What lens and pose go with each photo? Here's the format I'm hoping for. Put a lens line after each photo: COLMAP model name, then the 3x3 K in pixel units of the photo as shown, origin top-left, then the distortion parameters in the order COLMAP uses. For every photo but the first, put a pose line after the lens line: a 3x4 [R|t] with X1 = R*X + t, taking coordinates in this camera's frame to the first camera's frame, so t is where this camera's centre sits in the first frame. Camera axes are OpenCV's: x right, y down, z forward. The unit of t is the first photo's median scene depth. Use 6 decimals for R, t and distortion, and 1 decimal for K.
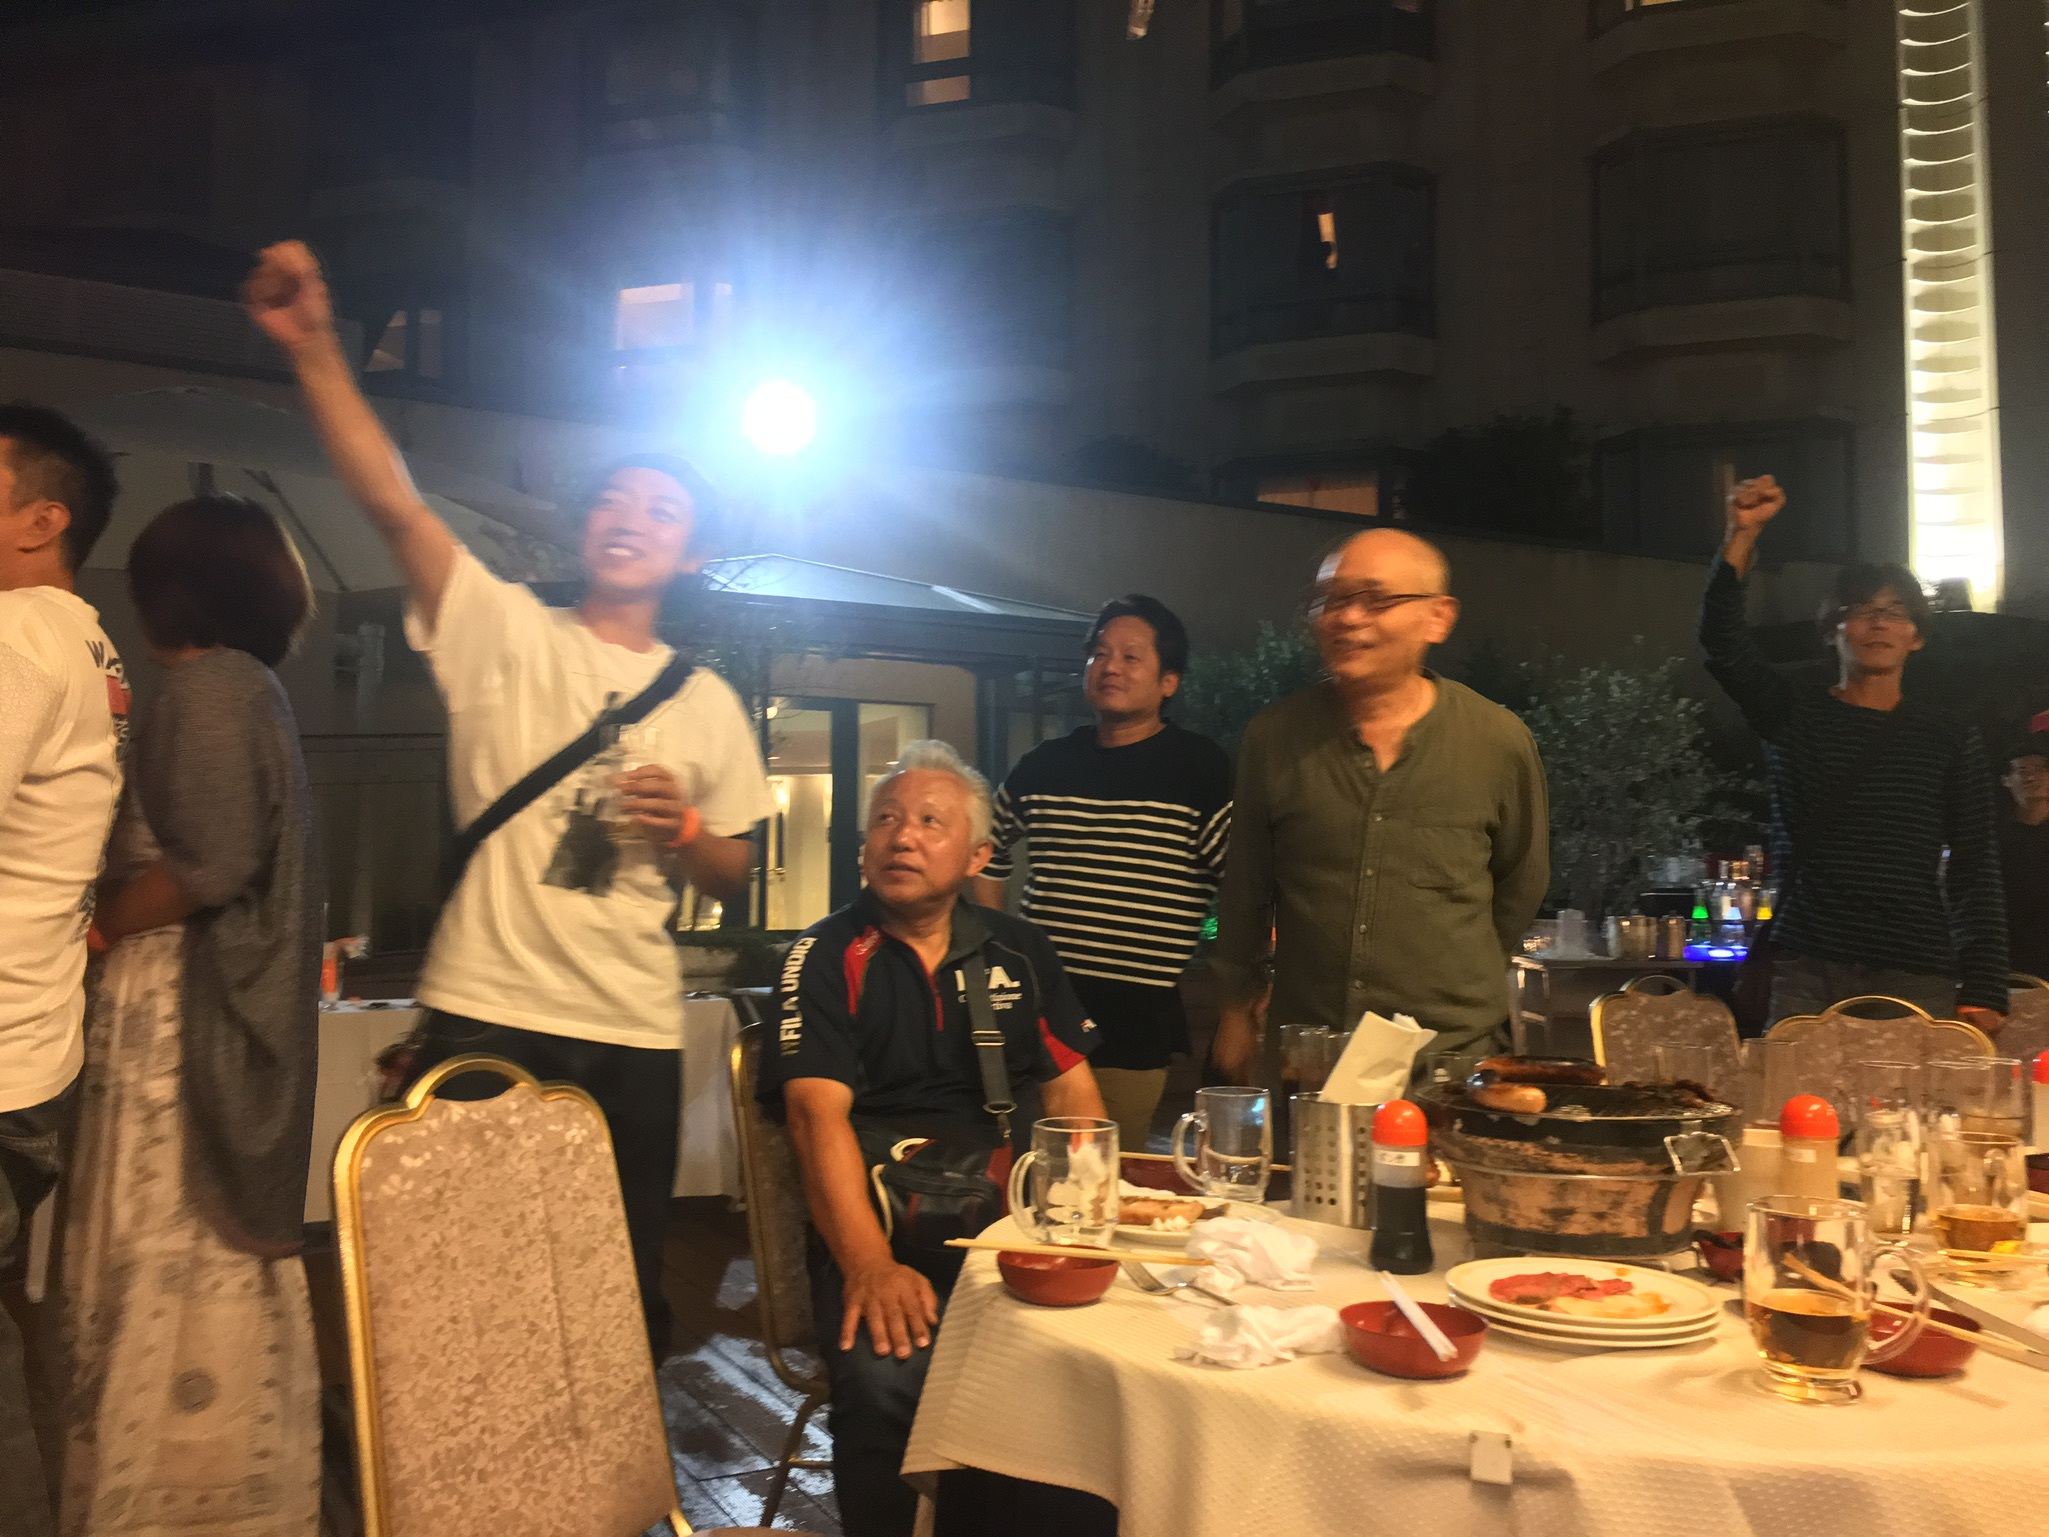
lens RADIAL K [[1741.4, 0, 1020.8], [0, 1741.4, 767.3], [0, 0, 1]] dist [0.086038, -0.126316]
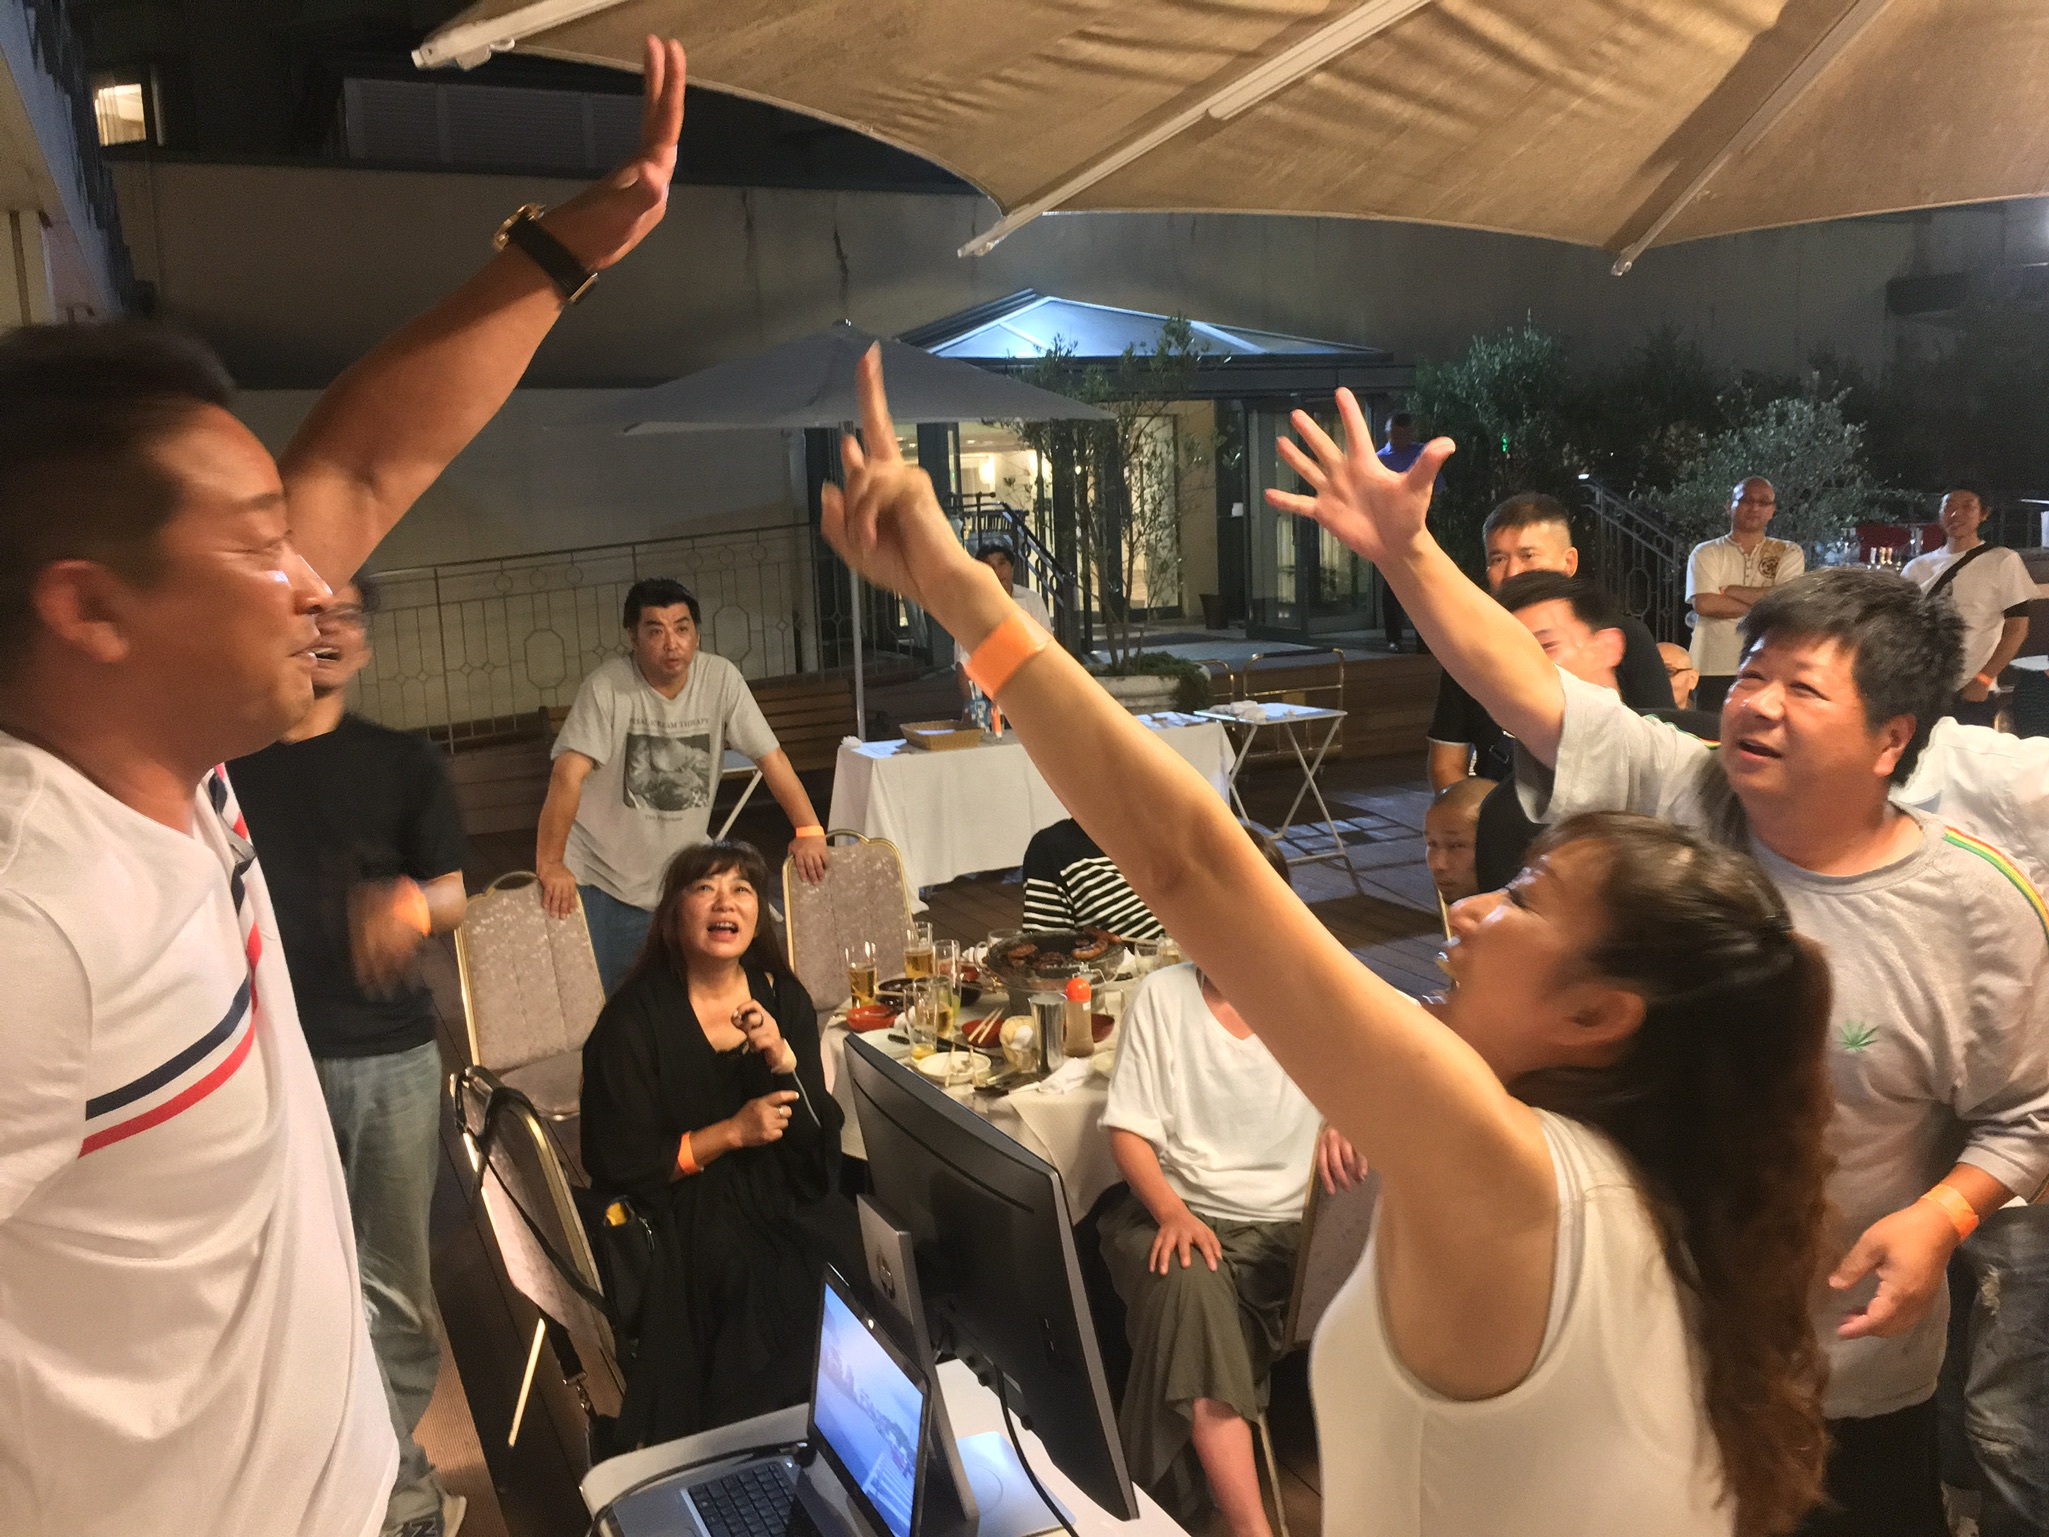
lens RADIAL K [[1744.7, 0, 1027.2], [0, 1744.7, 769.8], [0, 0, 1]] dist [0.088320, -0.124814]
pose [[0.997797, -0.039057, -0.053626, -0.151940], [0.049876, 0.974634, 0.218176, -0.101988], [0.043744, -0.220370, 0.974435, -0.315917]]
